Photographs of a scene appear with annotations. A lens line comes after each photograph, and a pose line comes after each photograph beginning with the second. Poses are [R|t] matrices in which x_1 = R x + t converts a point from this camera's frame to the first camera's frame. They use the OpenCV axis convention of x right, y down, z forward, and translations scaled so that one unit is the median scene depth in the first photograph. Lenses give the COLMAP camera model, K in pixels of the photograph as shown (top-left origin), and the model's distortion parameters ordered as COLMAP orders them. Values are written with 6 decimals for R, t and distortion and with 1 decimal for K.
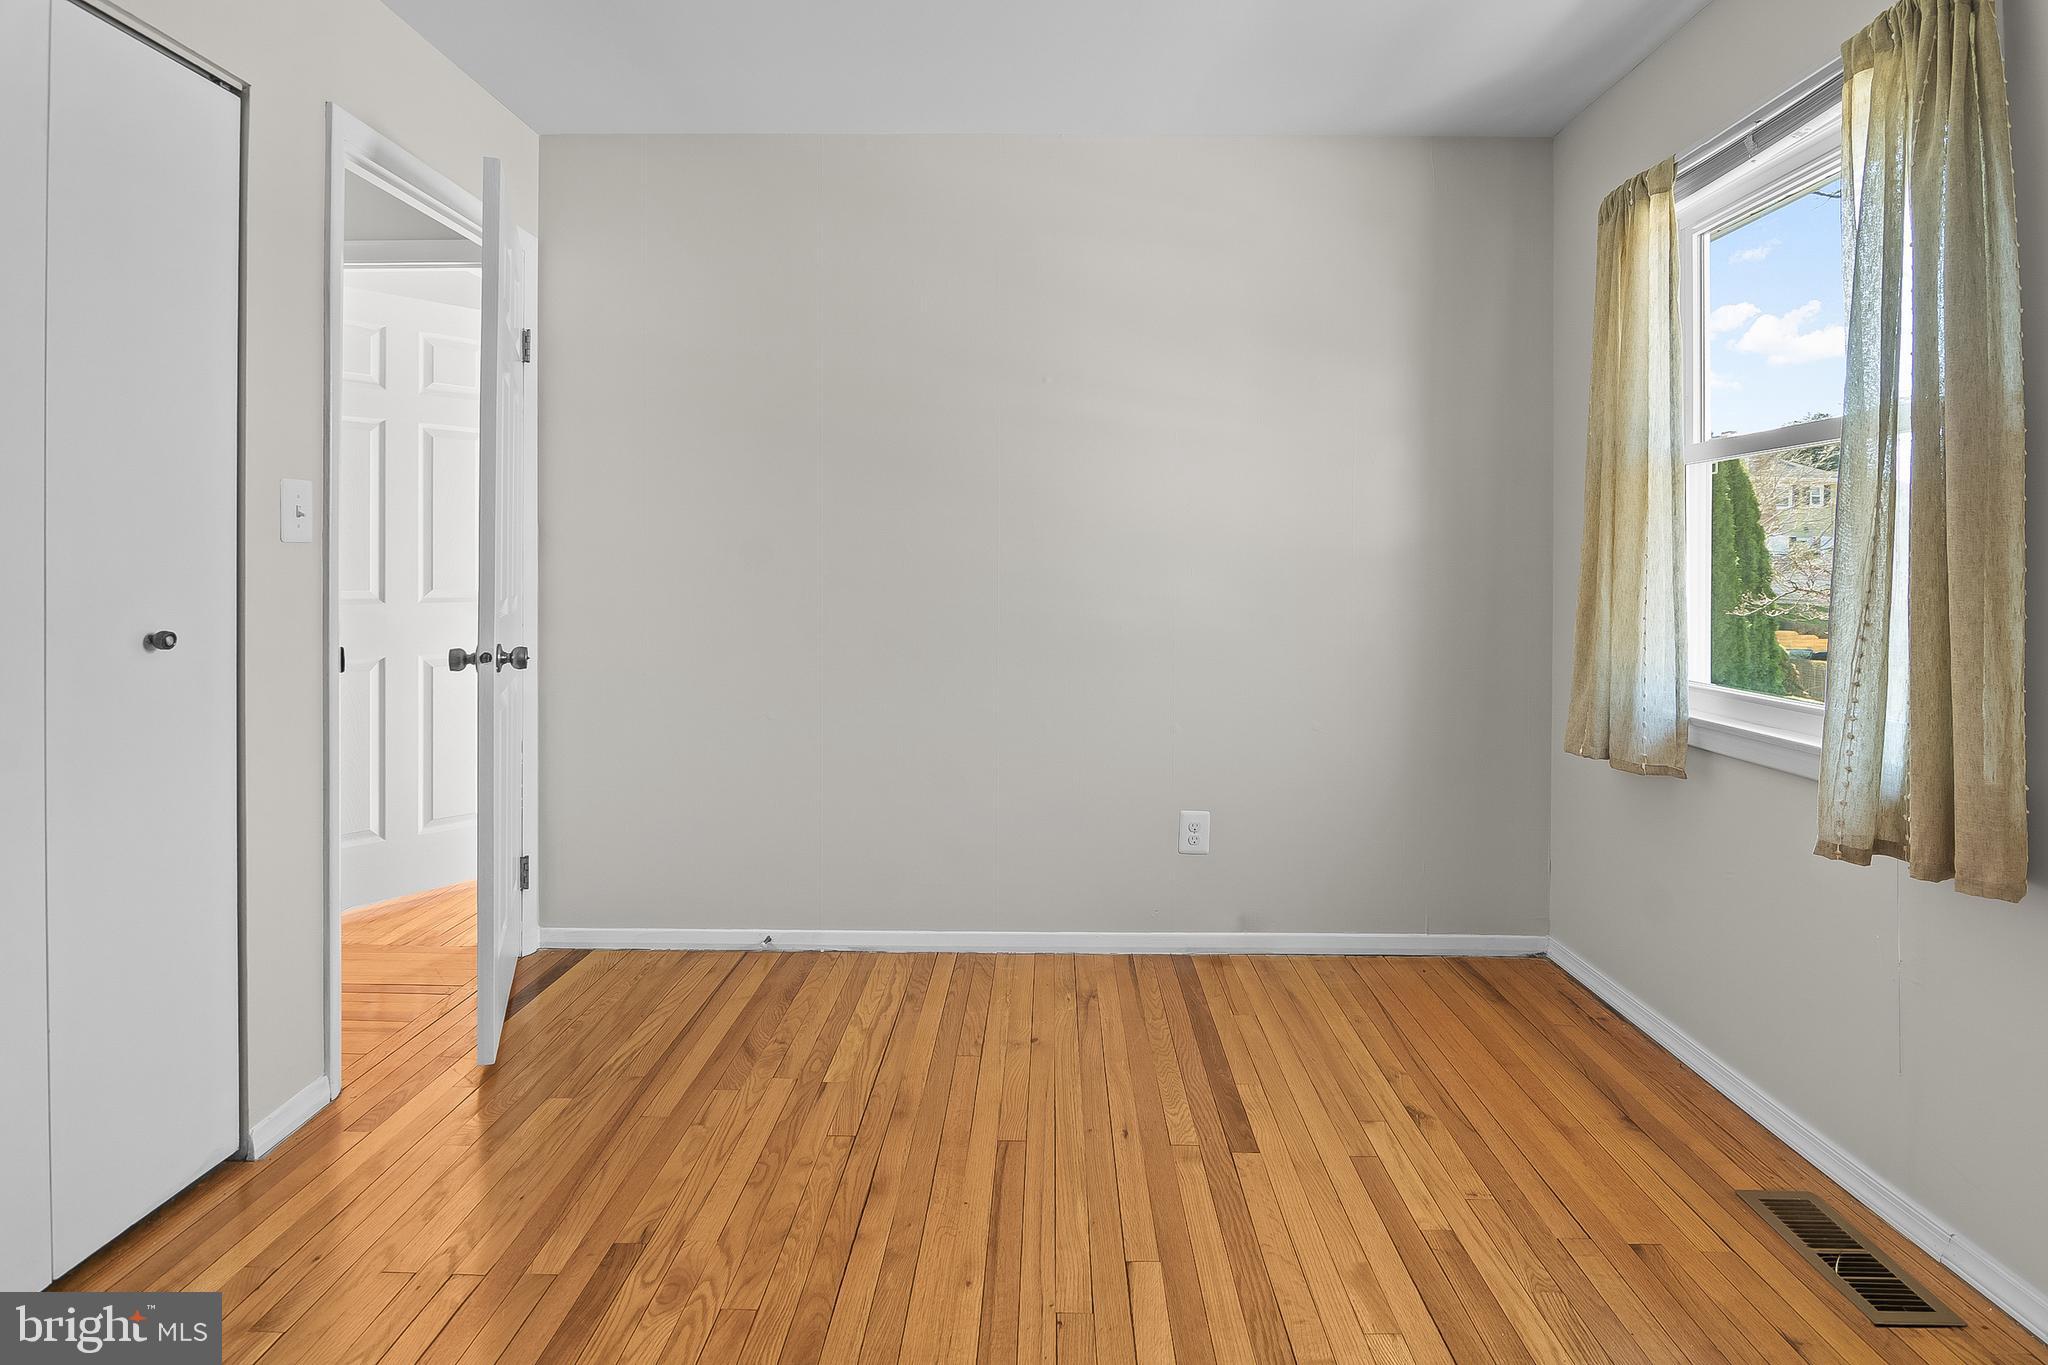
lens RADIAL K [[1038.6, 0, 1035.2], [0, 1038.6, 566.3], [0, 0, 1]] dist [-0.002023, -0.001106]
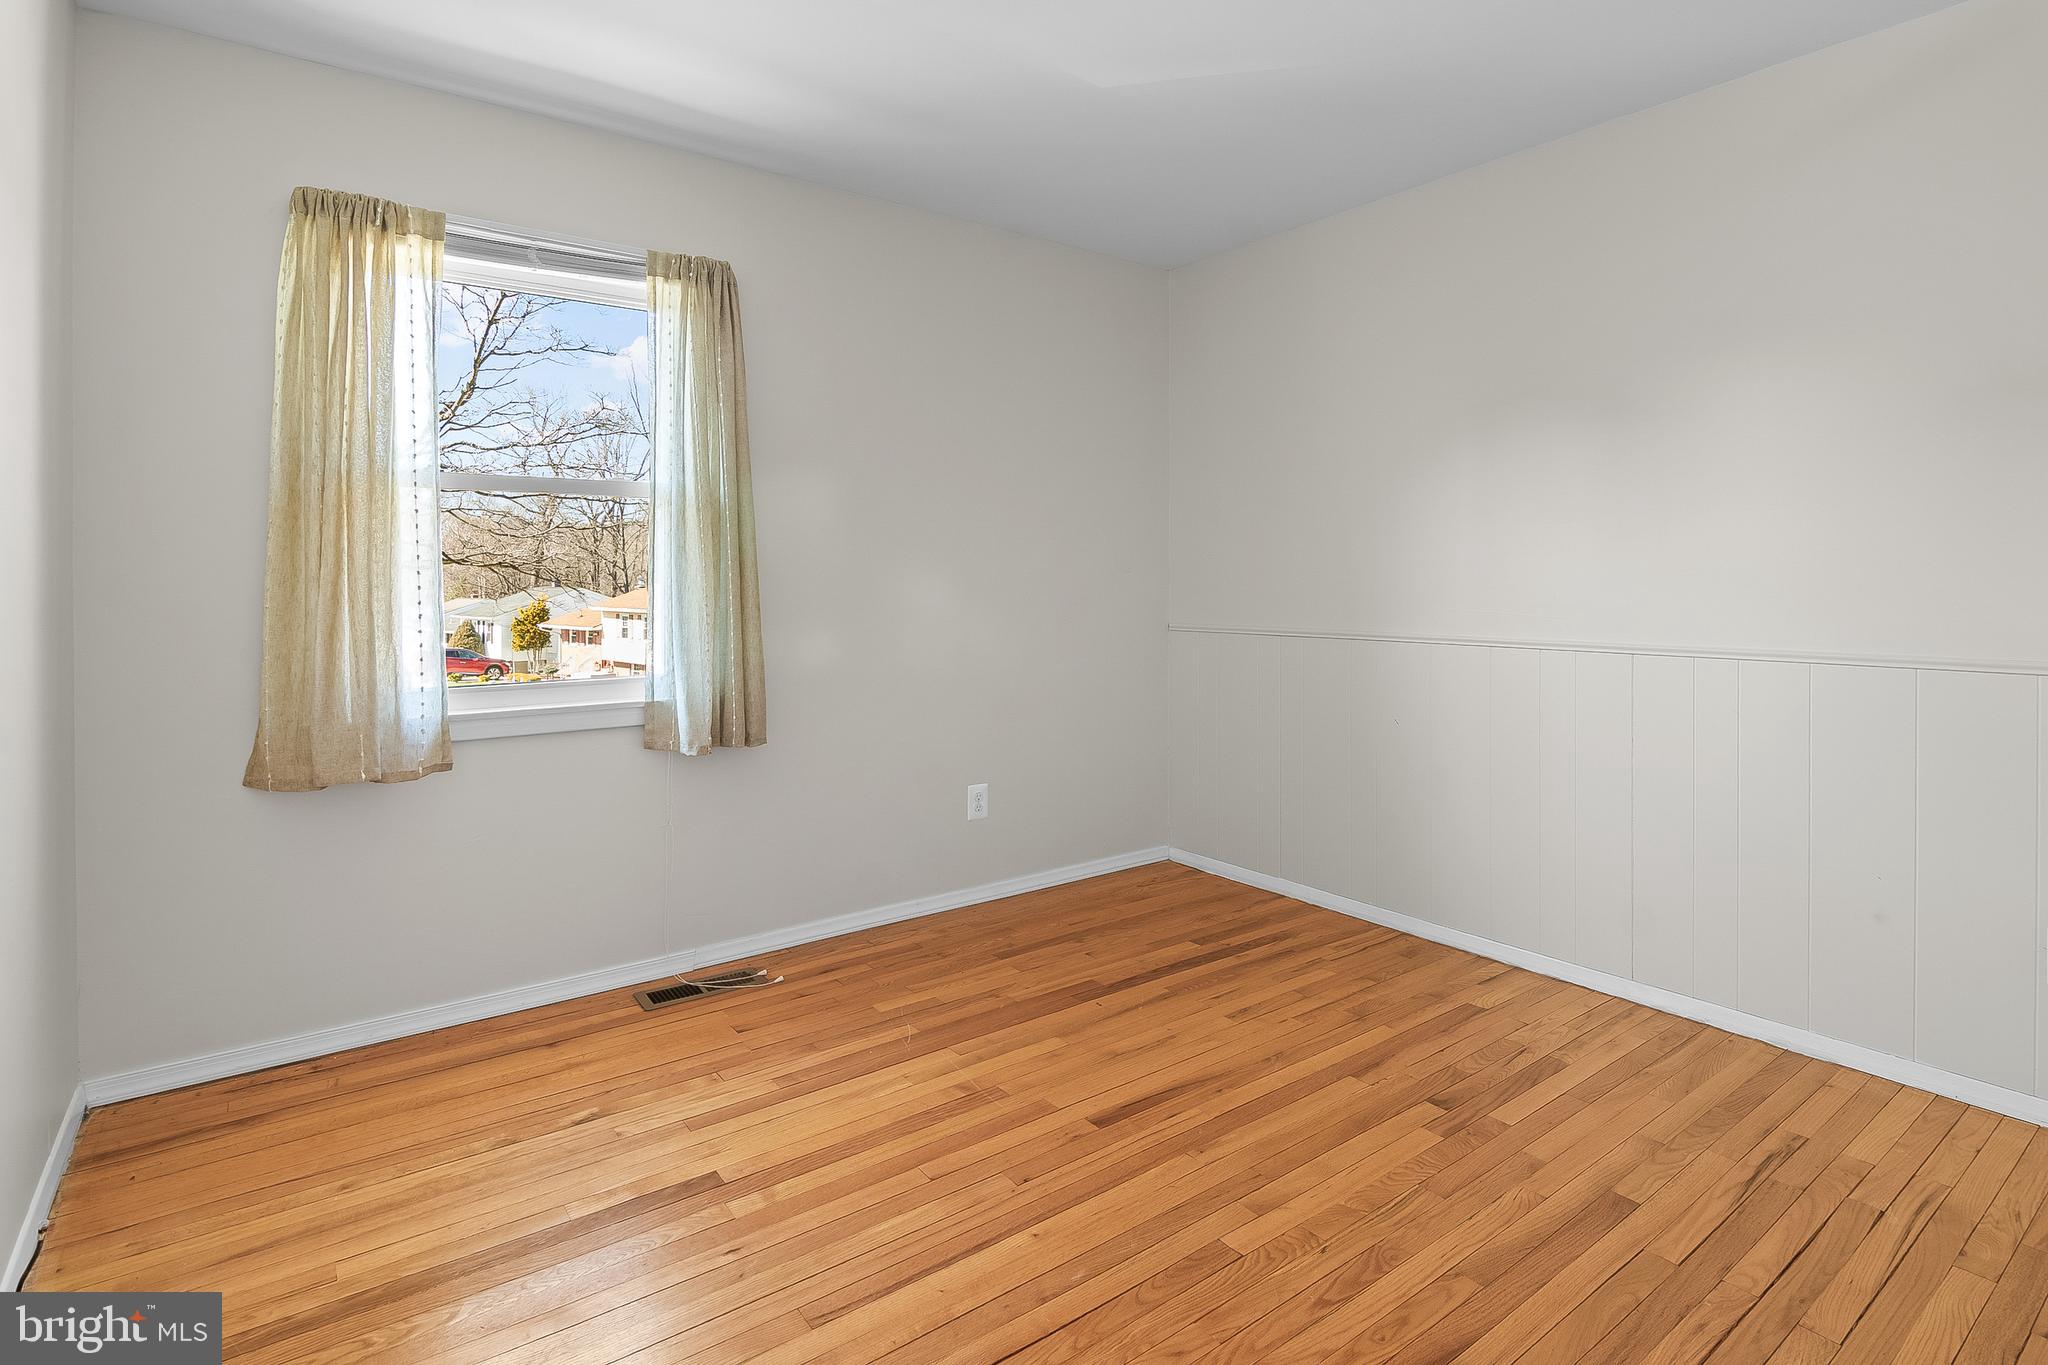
lens RADIAL K [[1038.6, 0, 1035.2], [0, 1038.6, 566.3], [0, 0, 1]] dist [-0.002023, -0.001106]
pose [[-0.613077, 0.008691, 0.789975, -0.757800], [0.000678, 0.999945, -0.010475, -0.006752], [-0.790023, -0.005887, -0.613050, 1.353101]]
